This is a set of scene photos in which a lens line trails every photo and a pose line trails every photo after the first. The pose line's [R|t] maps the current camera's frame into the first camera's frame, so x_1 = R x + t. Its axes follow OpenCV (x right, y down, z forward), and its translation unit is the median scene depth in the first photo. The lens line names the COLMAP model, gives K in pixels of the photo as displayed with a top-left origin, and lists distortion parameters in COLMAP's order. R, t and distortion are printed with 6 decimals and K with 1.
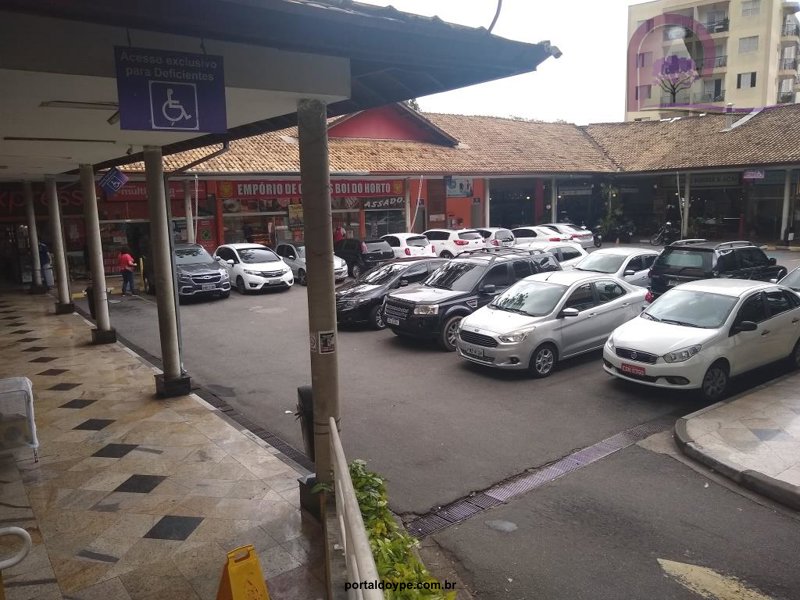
lens RADIAL K [[636.6, 0, 400.0], [0, 636.6, 300.0], [0, 0, 1]] dist [-0.003008, 0.000392]
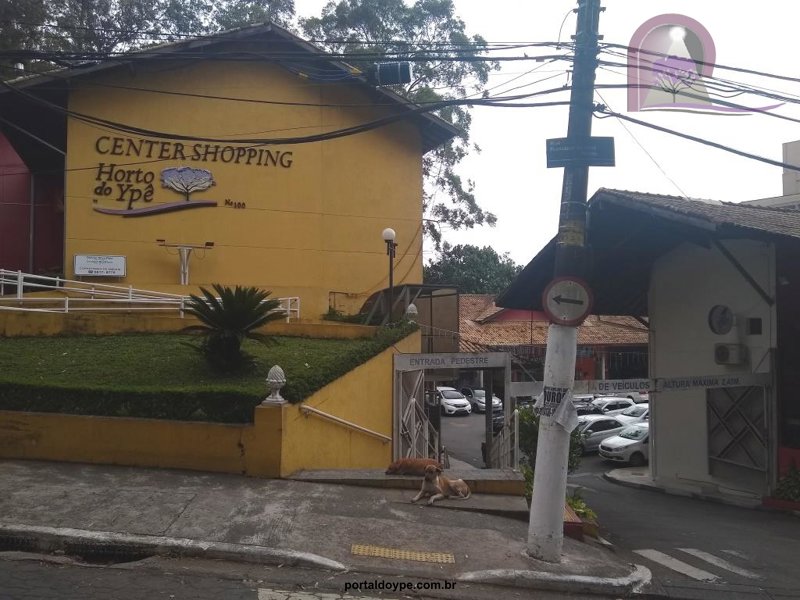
lens RADIAL K [[636.6, 0, 400.0], [0, 636.6, 300.0], [0, 0, 1]] dist [-0.003008, 0.000392]
pose [[0.966258, 0.015731, -0.257097, 0.100041], [-0.066042, 0.979898, -0.188250, 0.017525], [0.248967, 0.198877, 0.947873, -0.854238]]
